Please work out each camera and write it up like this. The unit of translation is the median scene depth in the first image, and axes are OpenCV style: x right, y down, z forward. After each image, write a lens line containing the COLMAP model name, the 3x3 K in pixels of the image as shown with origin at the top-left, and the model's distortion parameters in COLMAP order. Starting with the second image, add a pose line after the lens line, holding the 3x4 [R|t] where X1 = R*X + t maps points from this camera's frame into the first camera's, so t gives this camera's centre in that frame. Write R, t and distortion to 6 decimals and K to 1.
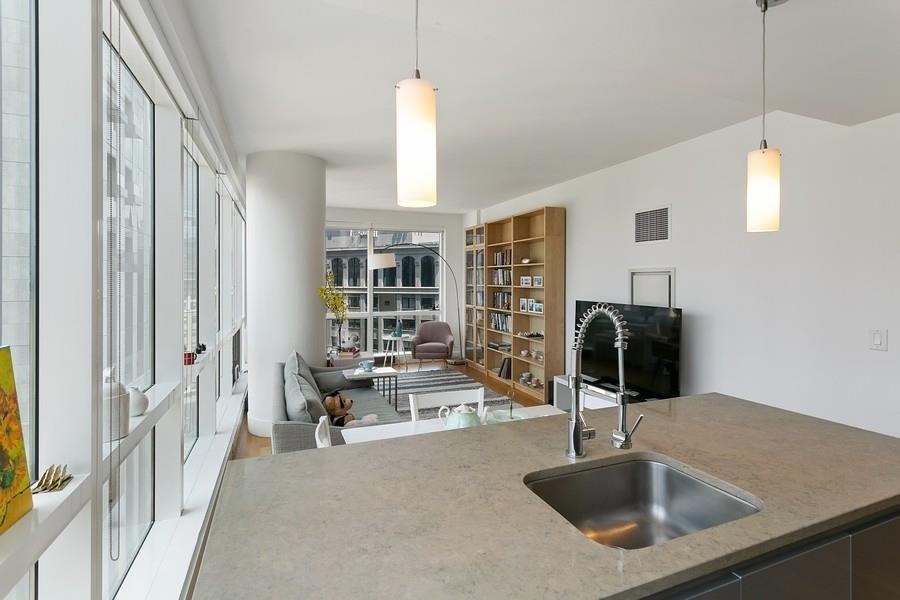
lens RADIAL K [[422.6, 0, 452.3], [0, 422.6, 298.6], [0, 0, 1]] dist [0.001339, 0.000718]
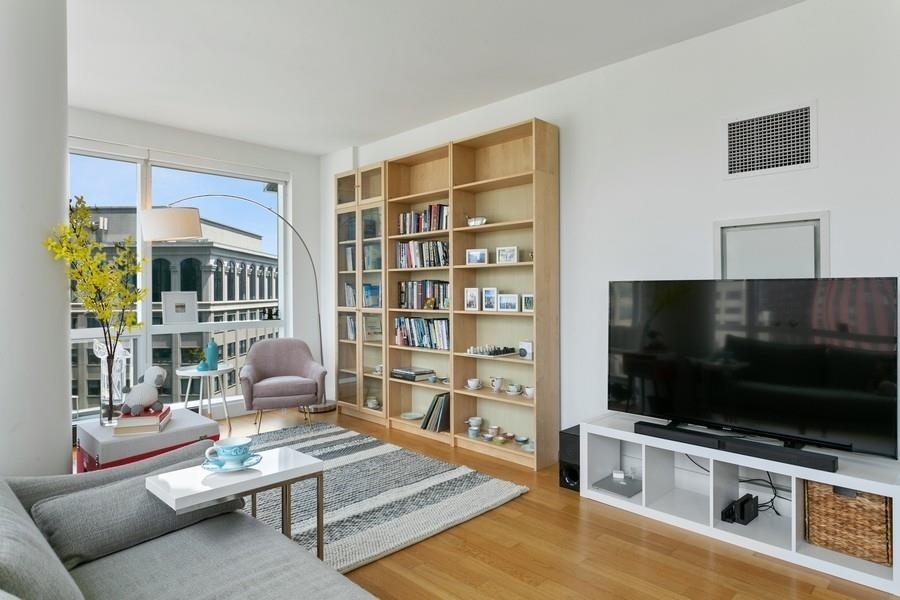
lens RADIAL K [[519.4, 0, 450.0], [0, 519.4, 300.0], [0, 0, 1]] dist [-0.006632, -0.000671]
pose [[0.917564, -0.011033, 0.397434, -0.128594], [0.022097, 0.999485, -0.023270, 0.029967], [-0.396973, 0.030134, 0.917336, 0.343680]]
